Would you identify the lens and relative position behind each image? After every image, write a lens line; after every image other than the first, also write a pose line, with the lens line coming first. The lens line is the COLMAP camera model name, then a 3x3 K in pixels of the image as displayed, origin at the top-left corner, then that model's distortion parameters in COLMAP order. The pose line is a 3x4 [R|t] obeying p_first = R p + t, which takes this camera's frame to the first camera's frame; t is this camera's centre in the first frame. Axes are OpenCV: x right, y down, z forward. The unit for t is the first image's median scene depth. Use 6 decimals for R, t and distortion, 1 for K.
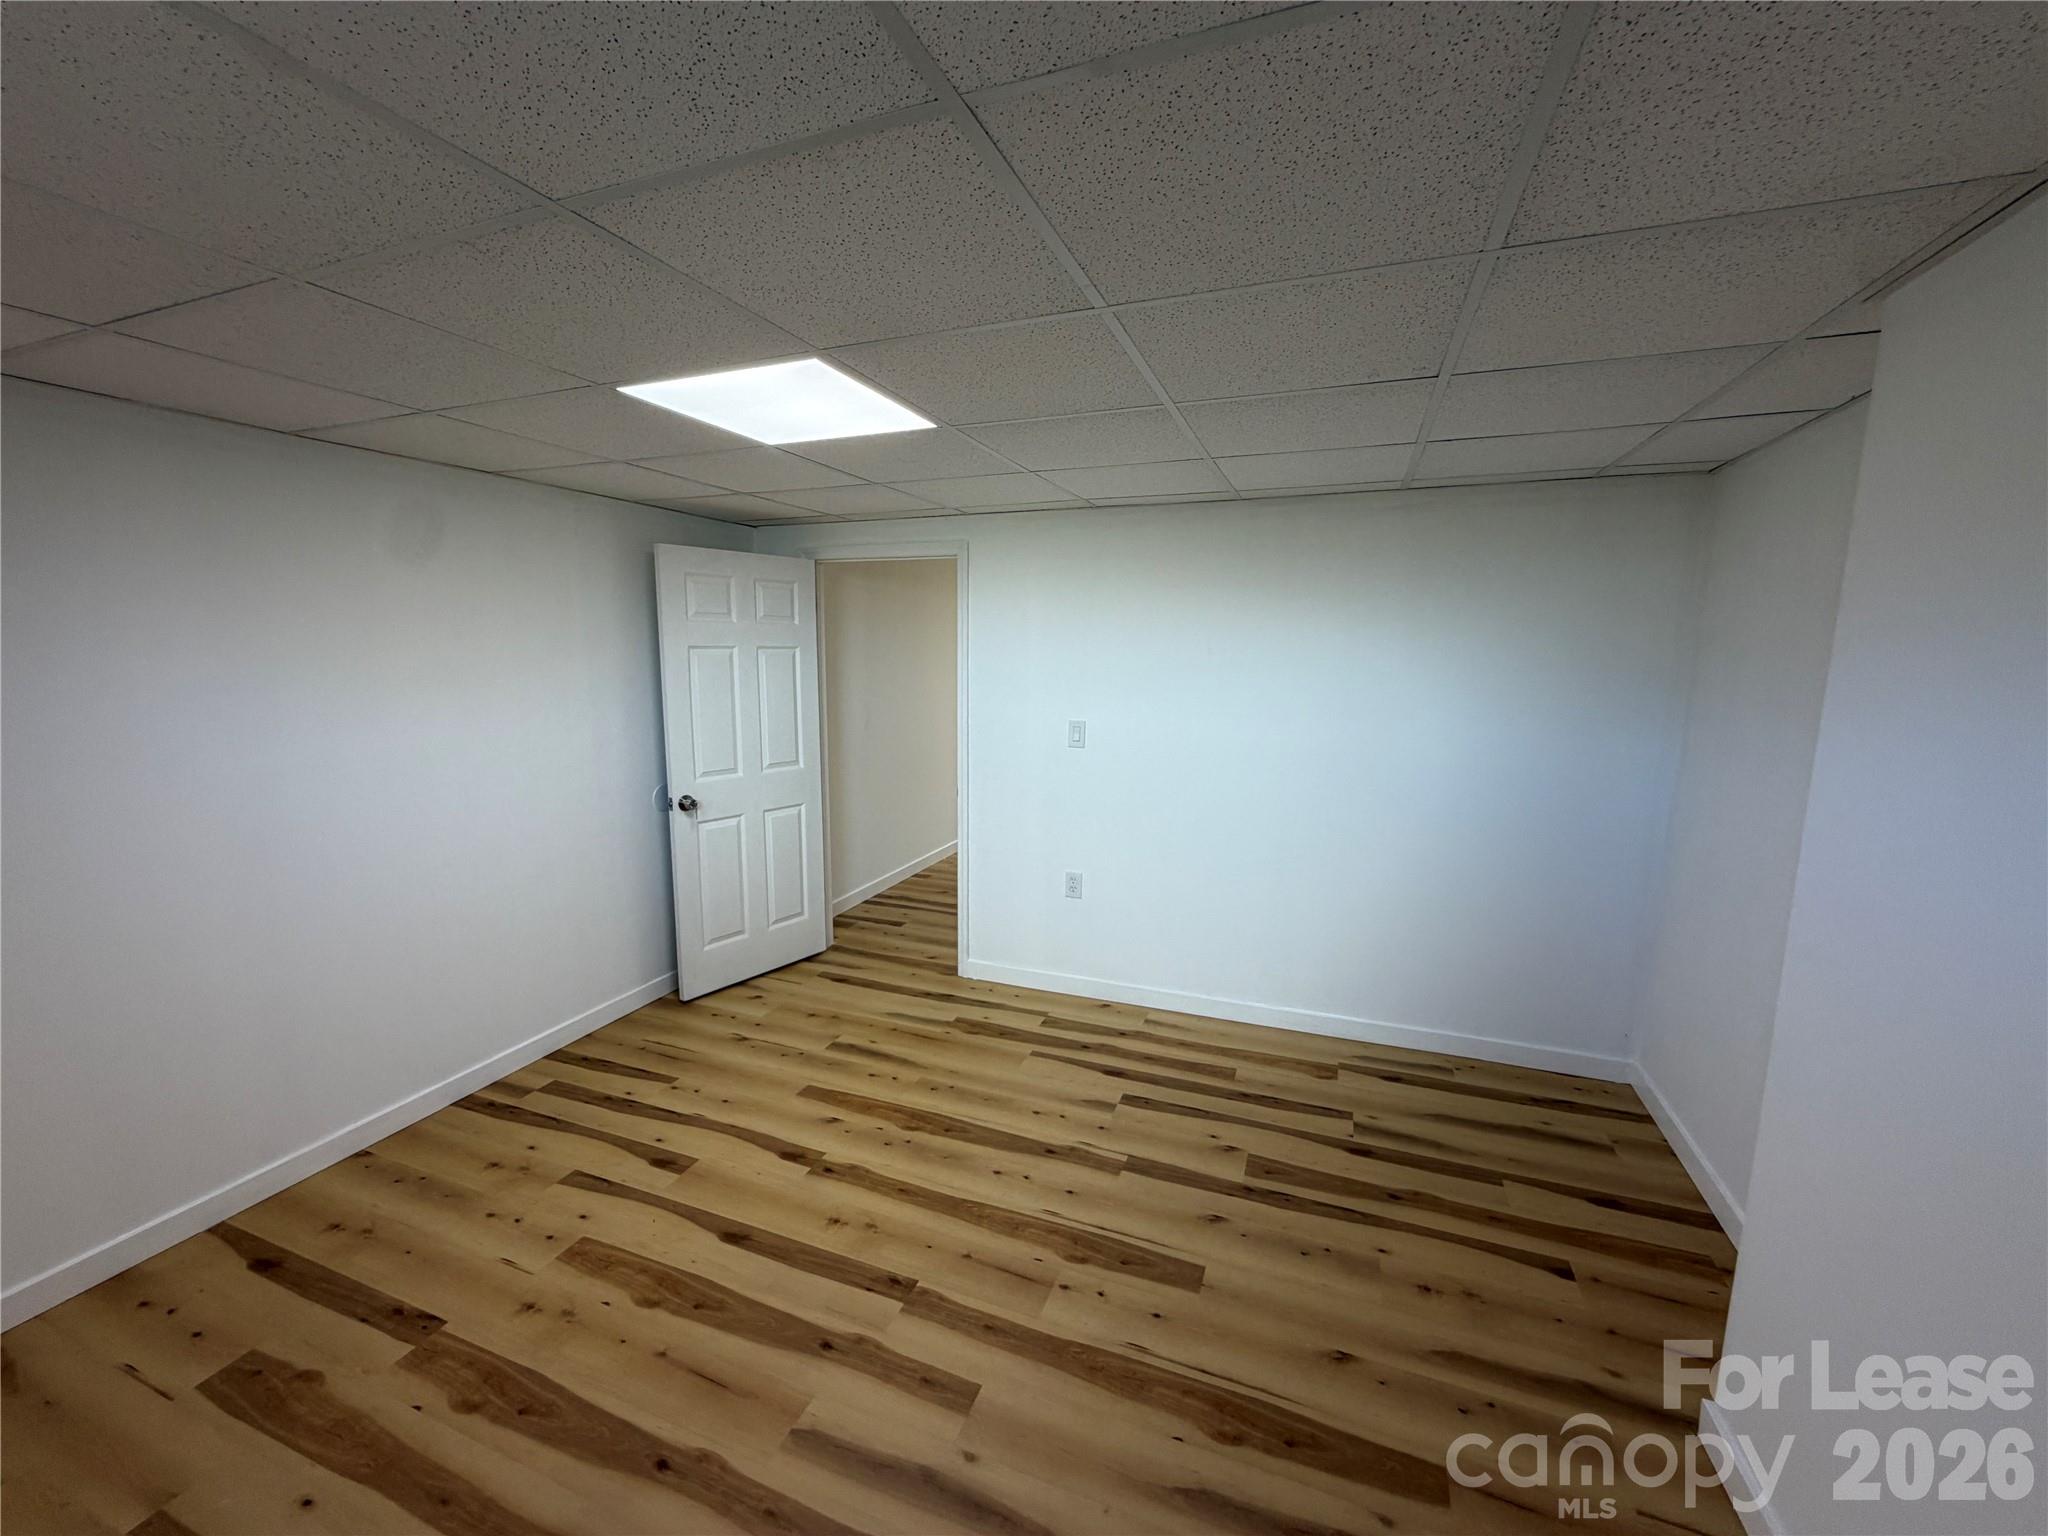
lens RADIAL K [[820.4, 0, 1022.0], [0, 820.4, 769.0], [0, 0, 1]] dist [-0.002028, -0.000254]
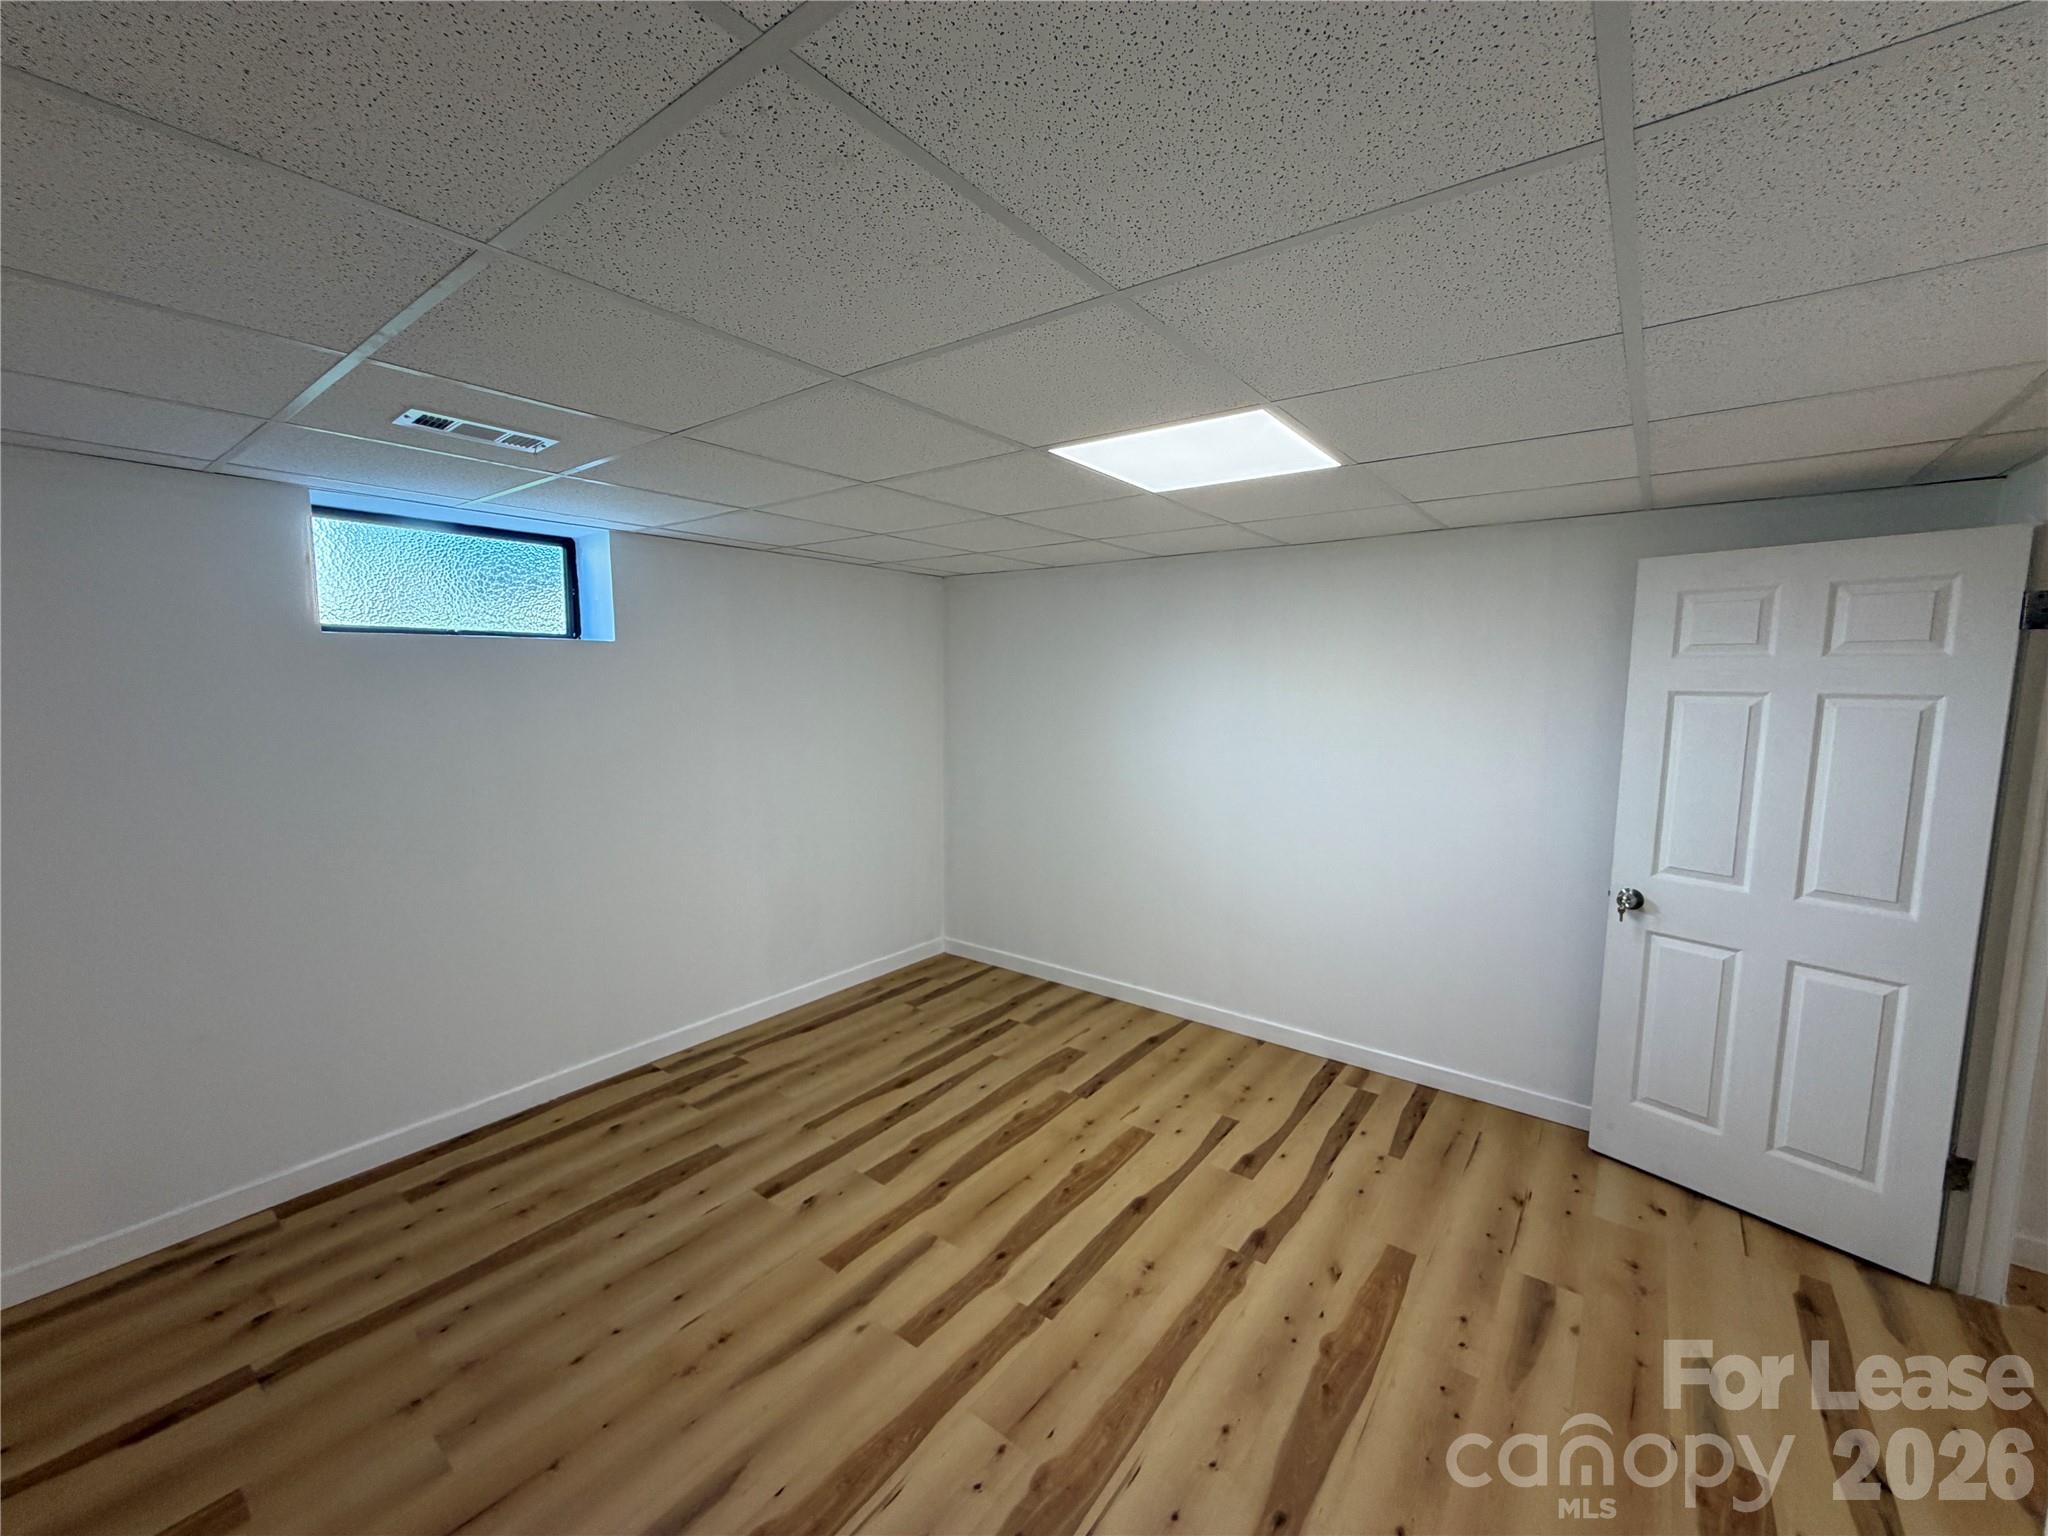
lens RADIAL K [[820.4, 0, 1022.0], [0, 820.4, 769.0], [0, 0, 1]] dist [-0.002028, -0.000254]
pose [[-0.278883, 0.099910, -0.955114, 0.592569], [-0.148822, 0.978062, 0.145765, -0.133087], [0.948724, 0.182793, -0.257896, 0.844013]]
